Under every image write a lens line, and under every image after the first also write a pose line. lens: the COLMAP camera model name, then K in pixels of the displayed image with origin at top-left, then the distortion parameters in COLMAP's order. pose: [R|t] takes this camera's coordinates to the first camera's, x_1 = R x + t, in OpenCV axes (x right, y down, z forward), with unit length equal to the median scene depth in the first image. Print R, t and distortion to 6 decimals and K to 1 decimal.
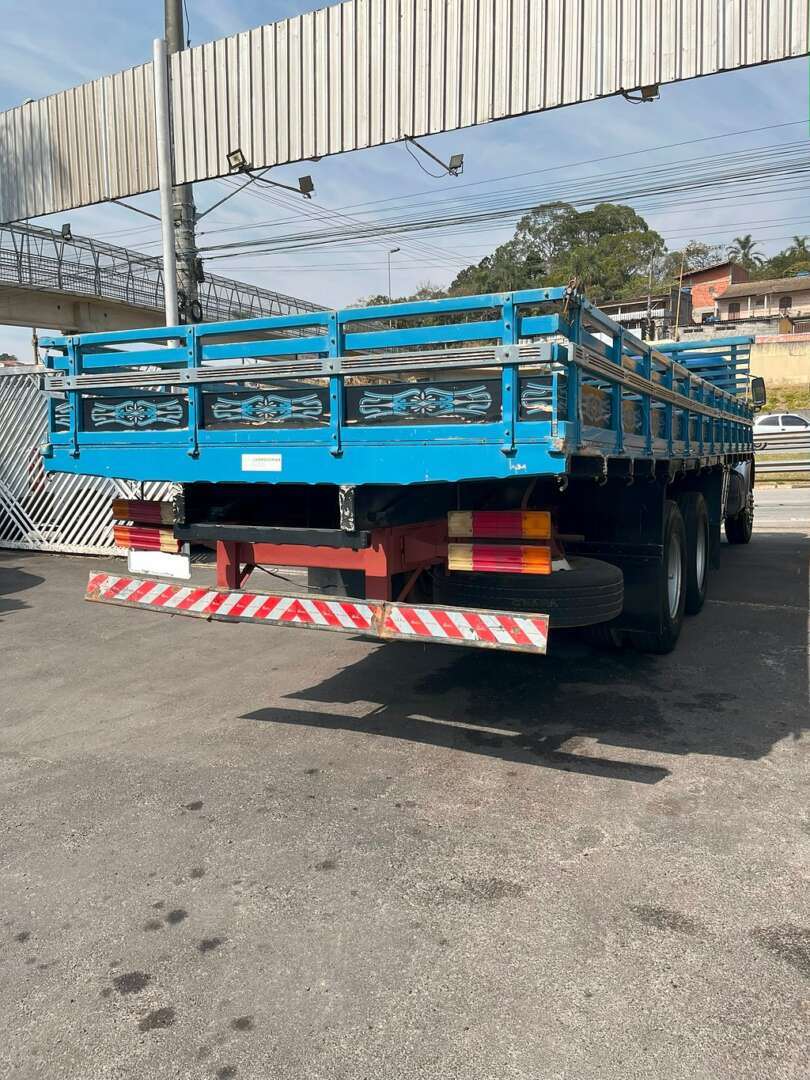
lens RADIAL K [[839.4, 0, 395.0], [0, 839.4, 539.0], [0, 0, 1]] dist [0.066871, -0.087893]
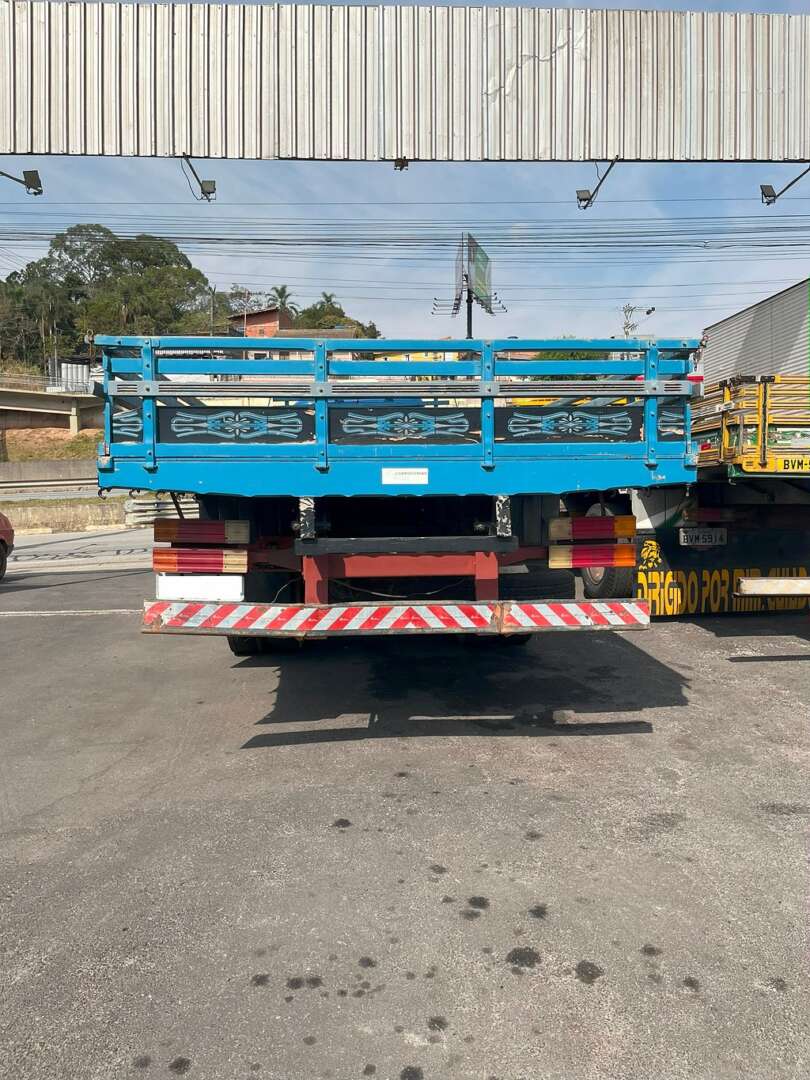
lens RADIAL K [[844.3, 0, 408.1], [0, 844.3, 545.3], [0, 0, 1]] dist [0.074816, -0.108821]
pose [[0.849794, -0.037725, 0.525764, -0.690958], [0.054579, 0.998372, -0.016580, 0.012590], [-0.524282, 0.042785, 0.850469, 0.103397]]
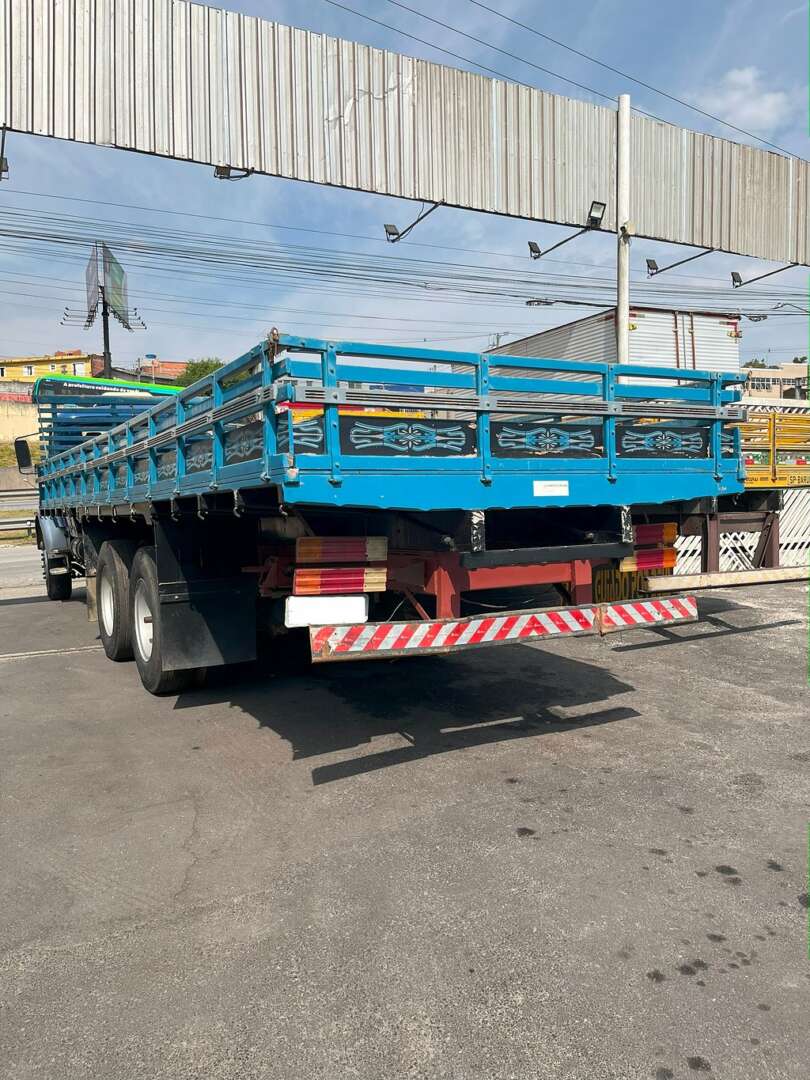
lens RADIAL K [[845.6, 0, 417.2], [0, 845.6, 540.6], [0, 0, 1]] dist [0.075174, -0.109388]
pose [[0.530653, -0.044437, 0.846423, -1.155808], [0.102956, 0.994609, -0.012330, -0.026631], [-0.841313, 0.093688, 0.532368, 0.548023]]
